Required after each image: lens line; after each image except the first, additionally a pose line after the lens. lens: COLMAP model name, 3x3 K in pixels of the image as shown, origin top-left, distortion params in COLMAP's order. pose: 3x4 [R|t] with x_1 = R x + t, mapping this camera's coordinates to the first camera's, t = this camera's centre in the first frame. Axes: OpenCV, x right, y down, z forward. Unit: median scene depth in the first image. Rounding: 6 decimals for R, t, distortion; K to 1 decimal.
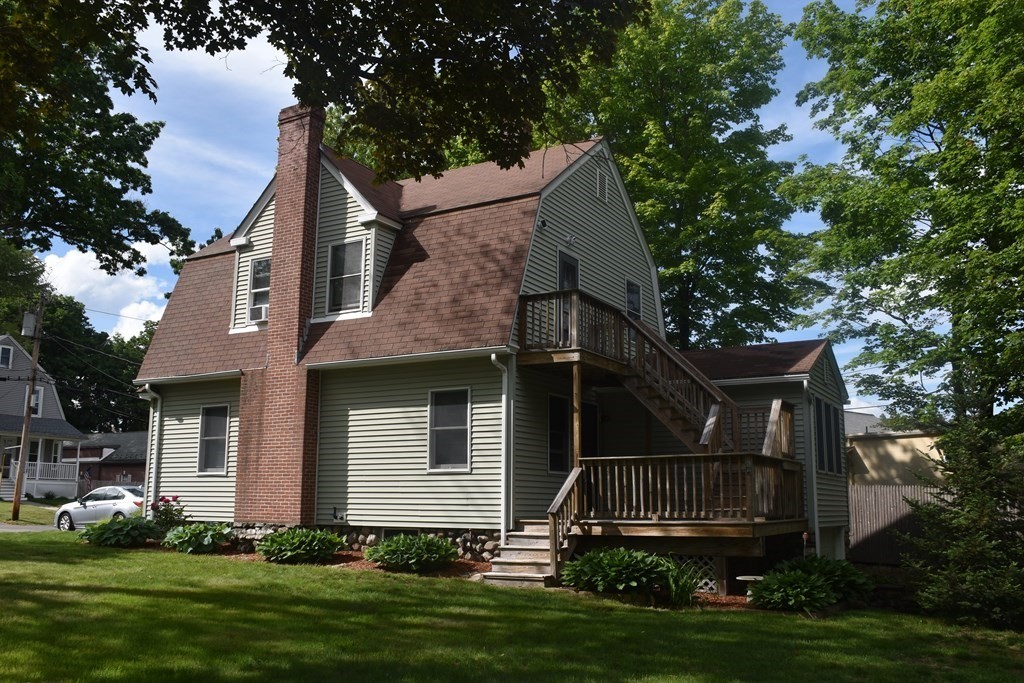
lens RADIAL K [[869.5, 0, 512.0], [0, 869.5, 341.5], [0, 0, 1]] dist [-0.006919, -0.001038]
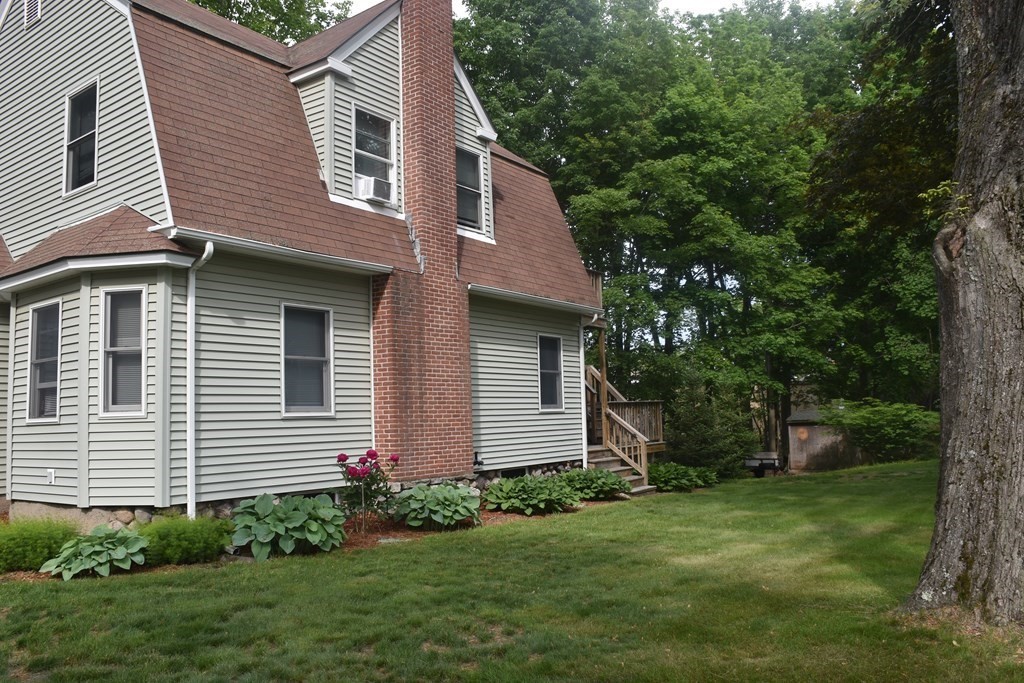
lens RADIAL K [[794.6, 0, 512.0], [0, 794.6, 341.5], [0, 0, 1]] dist [-0.131188, 0.062915]
pose [[0.085457, 0.094414, 0.991858, -0.975413], [-0.132201, 0.987772, -0.082634, 0.138410], [-0.987532, -0.124063, 0.096893, 0.878668]]
